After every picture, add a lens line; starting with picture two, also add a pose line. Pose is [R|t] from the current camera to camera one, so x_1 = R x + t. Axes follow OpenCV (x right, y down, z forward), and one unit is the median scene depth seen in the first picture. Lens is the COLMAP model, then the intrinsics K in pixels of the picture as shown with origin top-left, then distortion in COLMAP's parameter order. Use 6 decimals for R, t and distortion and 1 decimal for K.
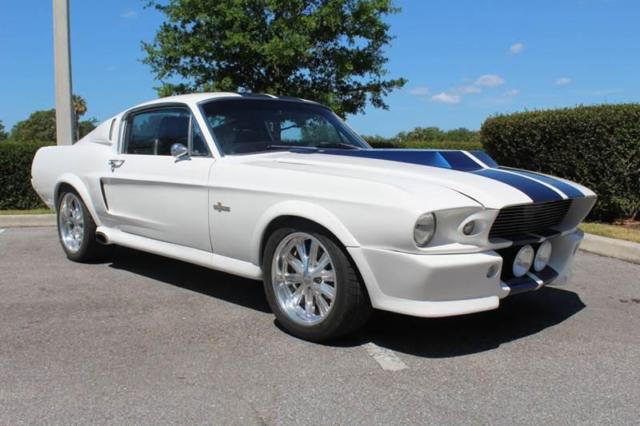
lens RADIAL K [[641.9, 0, 322.2], [0, 641.9, 205.2], [0, 0, 1]] dist [-0.149387, 0.180484]
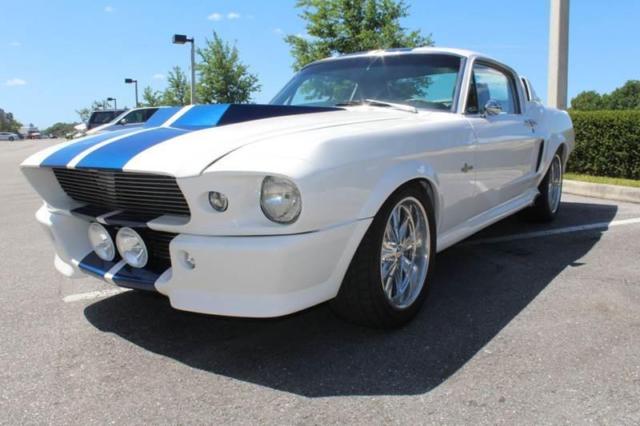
lens RADIAL K [[558.8, 0, 320.0], [0, 558.8, 213.0], [0, 0, 1]] dist [-0.153313, 0.131691]
pose [[0.185813, 0.147650, -0.971428, 0.782888], [-0.069431, 0.988147, 0.136911, -0.047875], [0.980129, 0.042008, 0.193862, 0.851163]]
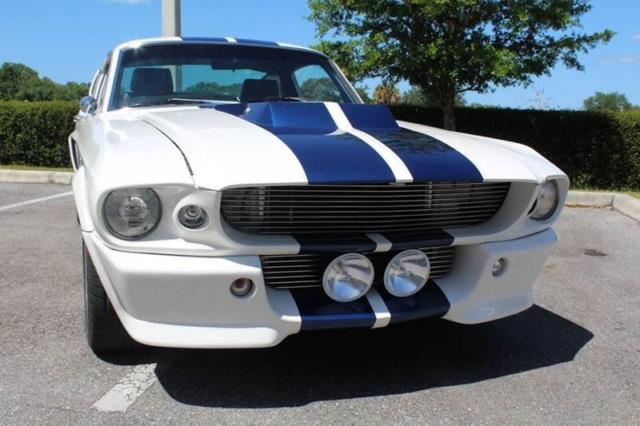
lens RADIAL K [[664.3, 0, 326.6], [0, 664.3, 212.3], [0, 0, 1]] dist [-0.093223, 0.028874]
pose [[0.917891, 0.071782, -0.390285, 0.410142], [-0.051335, 0.996718, 0.062586, -0.011821], [0.393497, -0.037412, 0.918564, 0.295384]]
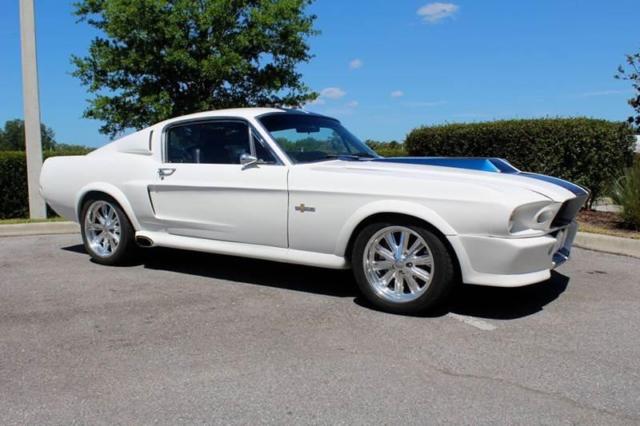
lens RADIAL K [[600.9, 0, 320.0], [0, 600.9, 213.0], [0, 0, 1]] dist [-0.157887, 0.162278]
pose [[0.973471, -0.028417, 0.227038, -0.327164], [0.027041, 0.999592, 0.009168, 0.002416], [-0.227206, -0.002786, 0.973843, -0.057294]]
